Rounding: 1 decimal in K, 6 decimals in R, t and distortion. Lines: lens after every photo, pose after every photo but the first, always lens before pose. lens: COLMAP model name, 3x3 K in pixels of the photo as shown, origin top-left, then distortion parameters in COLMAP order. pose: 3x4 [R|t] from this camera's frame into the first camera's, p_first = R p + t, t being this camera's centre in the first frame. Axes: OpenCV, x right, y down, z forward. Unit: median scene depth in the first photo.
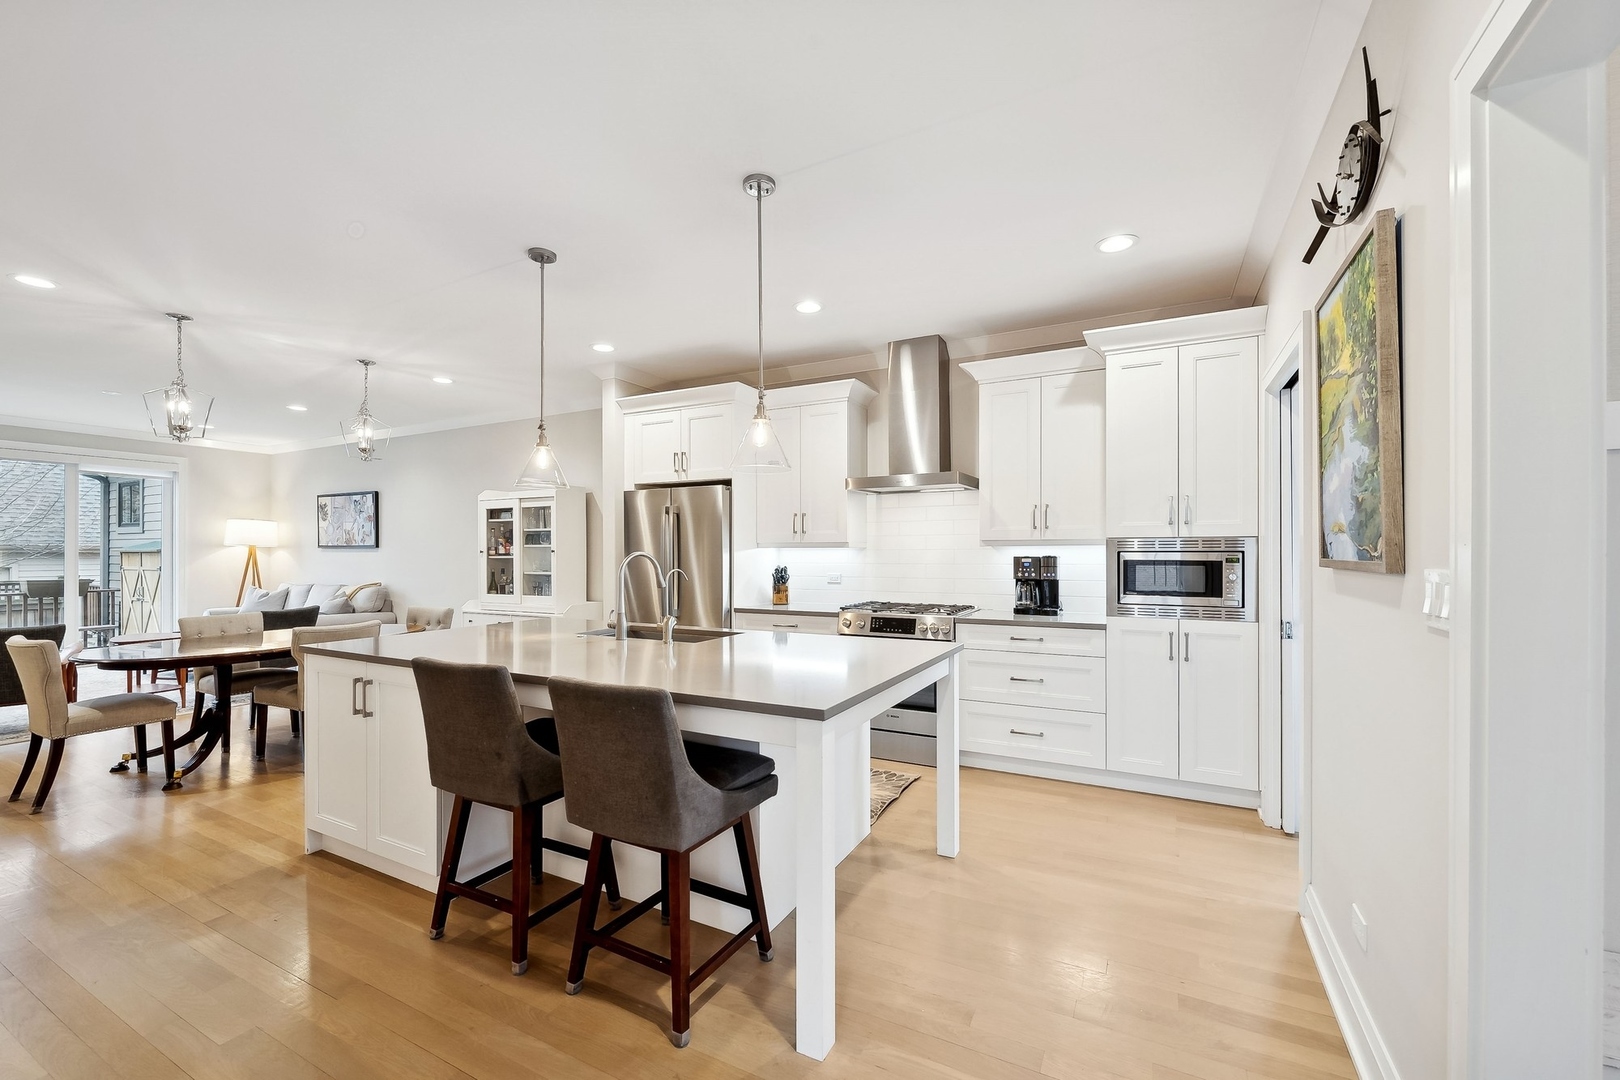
lens RADIAL K [[649.7, 0, 824.6], [0, 649.7, 550.3], [0, 0, 1]] dist [0.002798, -0.003807]
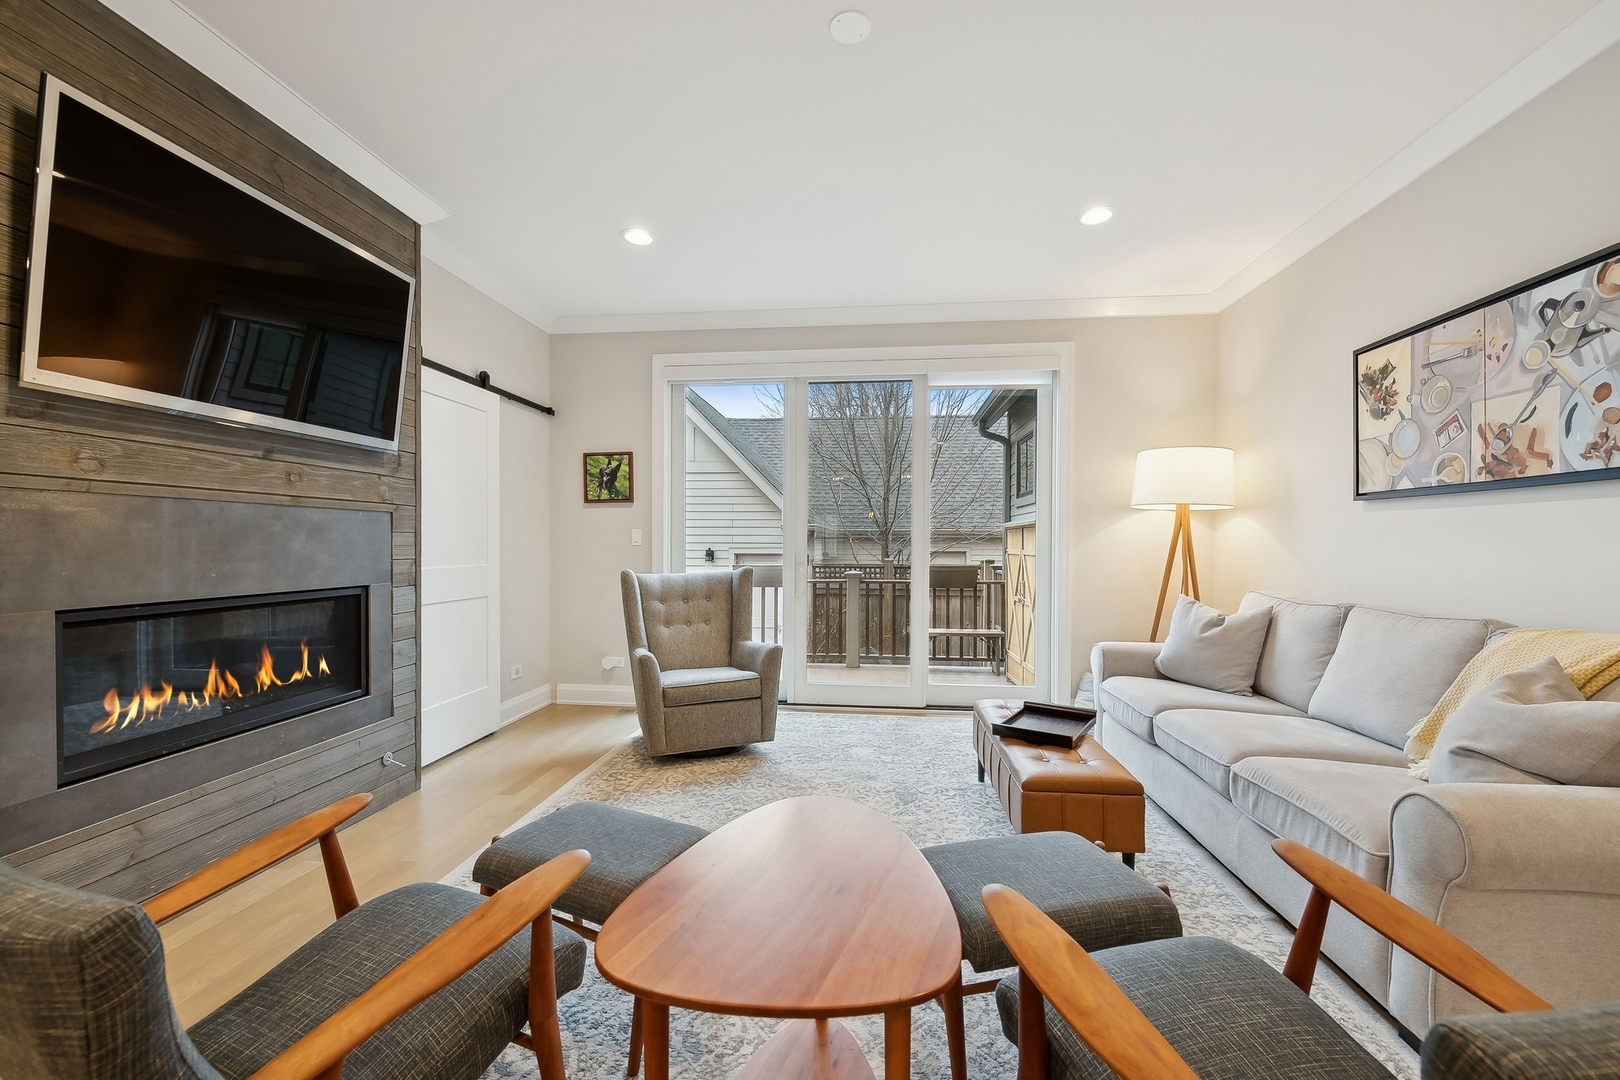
lens RADIAL K [[649.7, 0, 801.9], [0, 649.7, 548.3], [0, 0, 1]] dist [0.002798, -0.003807]
pose [[0.346595, 0.007757, -0.937983, -0.989587], [-0.000288, 0.999967, 0.008163, 0.034271], [0.938015, -0.002560, 0.346586, 1.071377]]
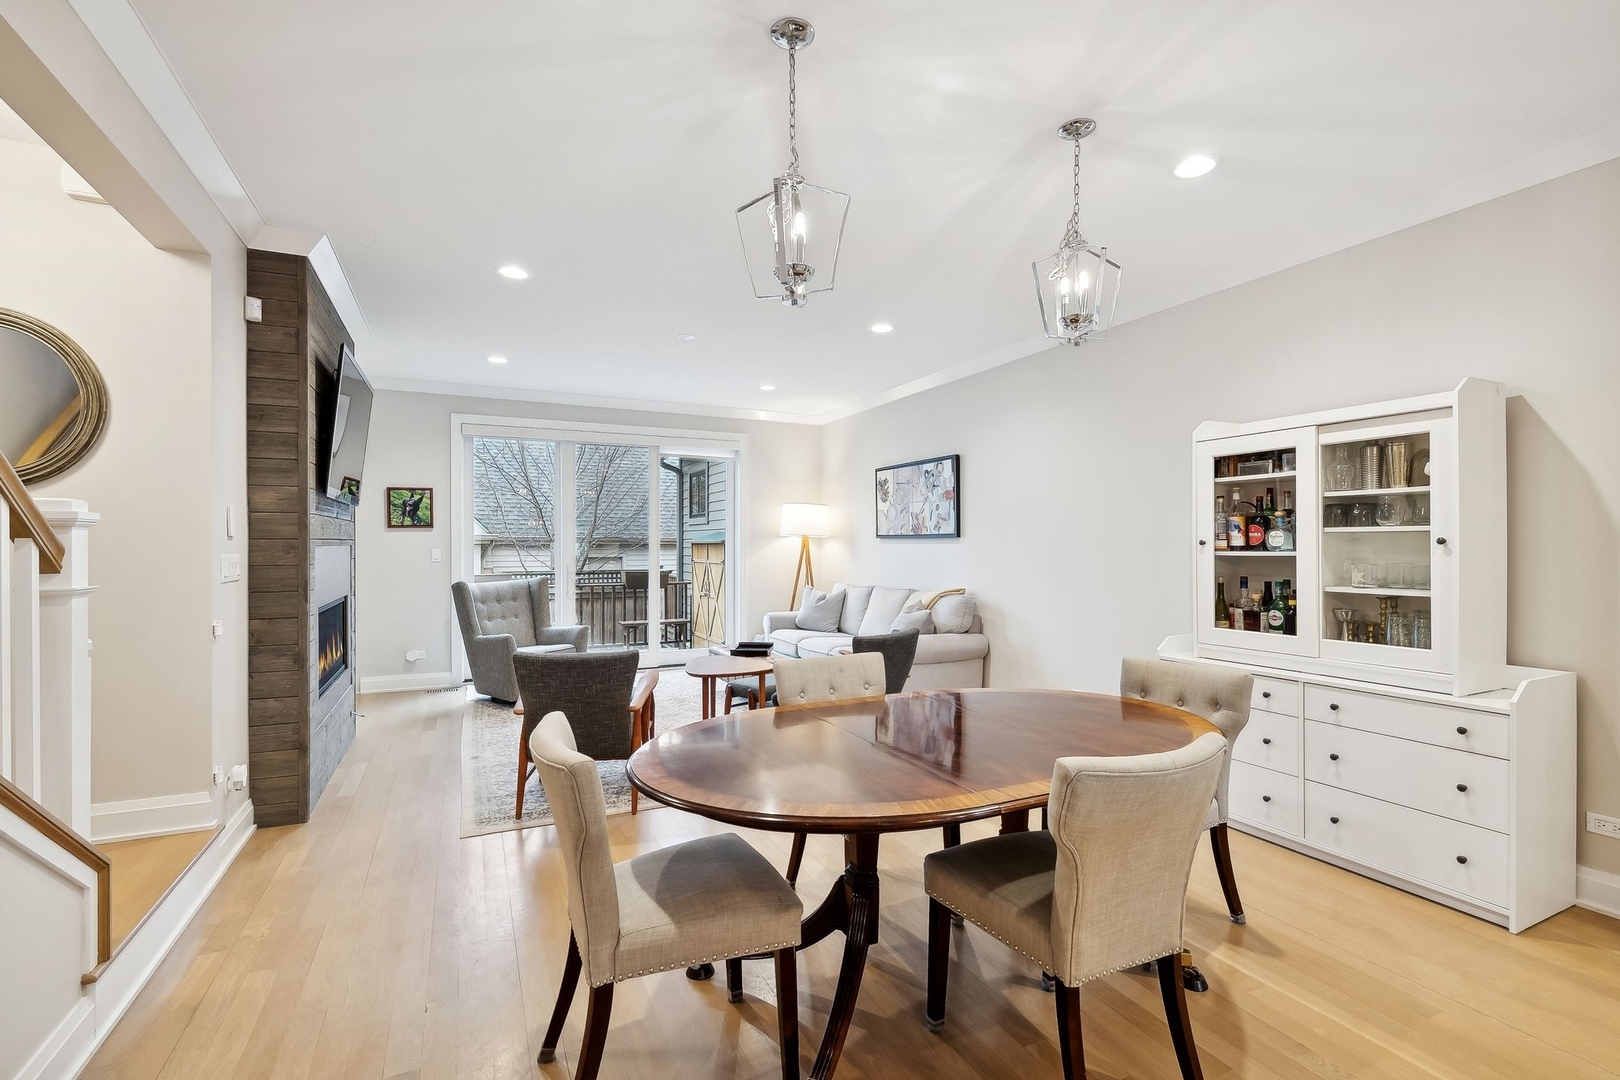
lens RADIAL K [[739.6, 0, 809.0], [0, 739.6, 543.7], [0, 0, 1]] dist [0.014531, -0.000598]
pose [[0.789641, -0.000001, -0.613569, -0.563430], [0.001820, 0.999996, 0.002341, 0.001183], [0.613566, -0.002965, 0.789638, 0.493311]]
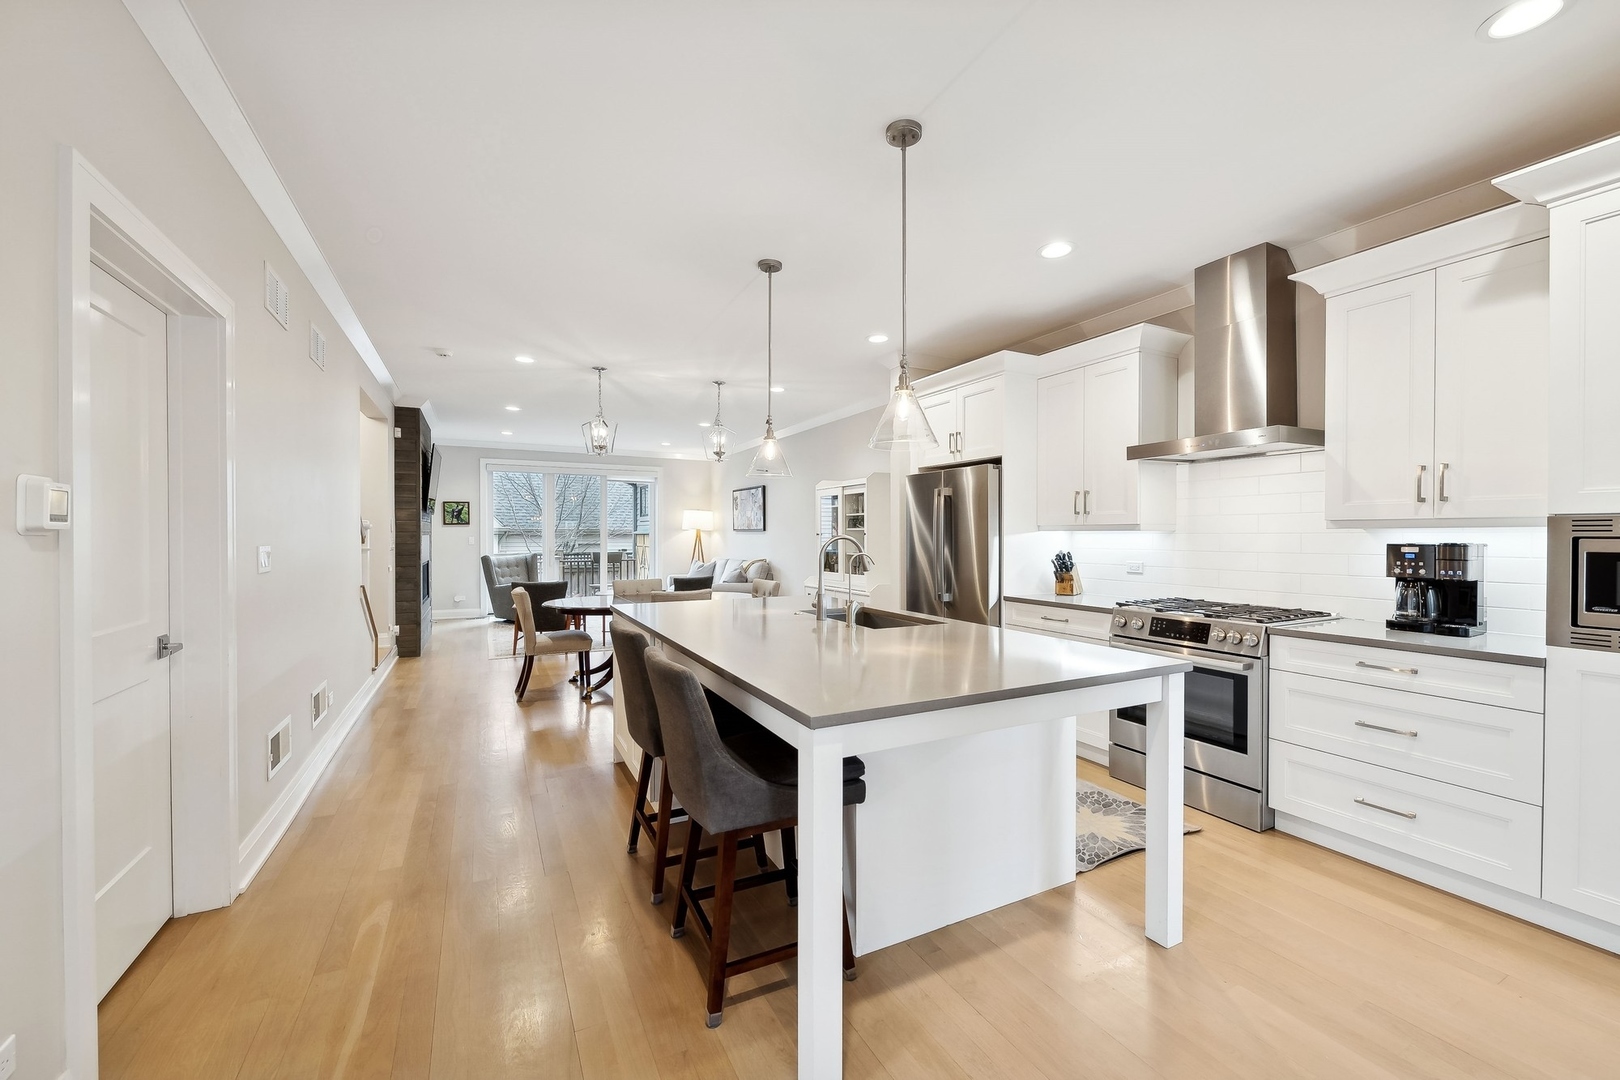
lens RADIAL K [[649.7, 0, 816.5], [0, 649.7, 537.3], [0, 0, 1]] dist [0.002798, -0.003807]
pose [[0.812612, 0.004332, -0.582789, 0.180832], [0.000484, 0.999967, 0.008108, -0.002531], [0.582805, -0.006871, 0.812583, 0.095767]]
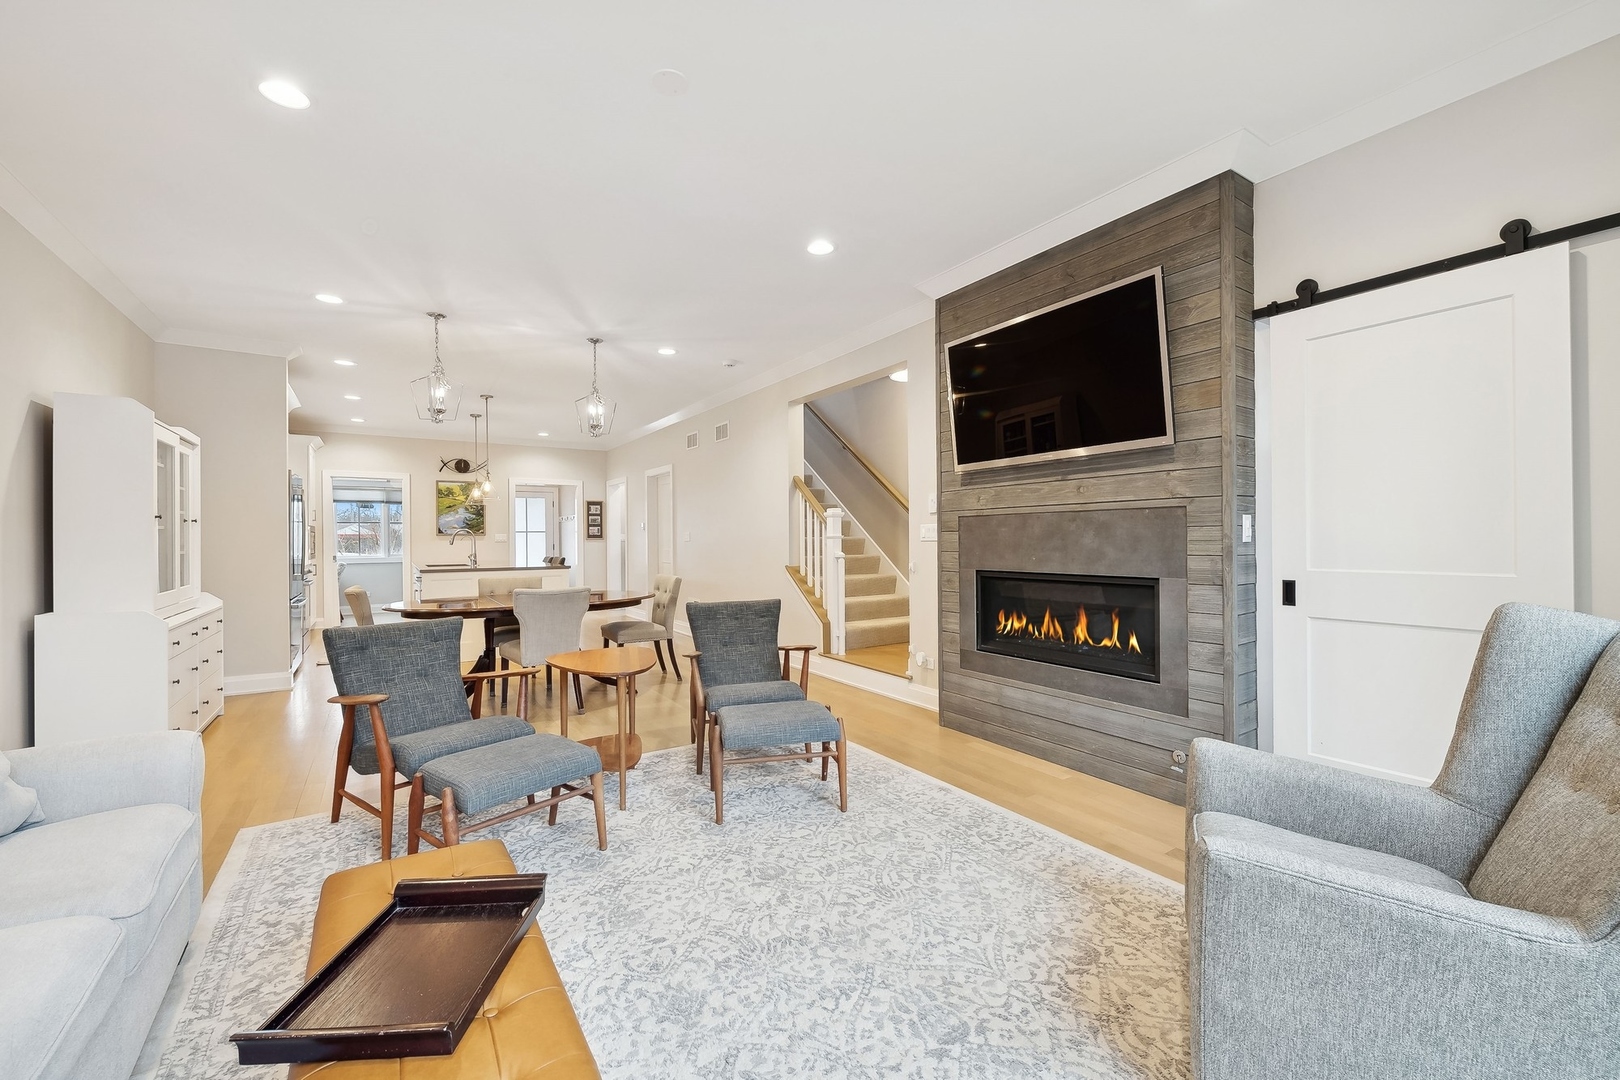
lens RADIAL K [[649.7, 0, 812.9], [0, 649.7, 535.1], [0, 0, 1]] dist [0.002798, -0.003807]
pose [[-0.868289, 0.010740, 0.495942, -1.702641], [0.009134, 0.999942, -0.005664, 0.032203], [-0.495974, -0.000388, -0.868337, 1.609659]]
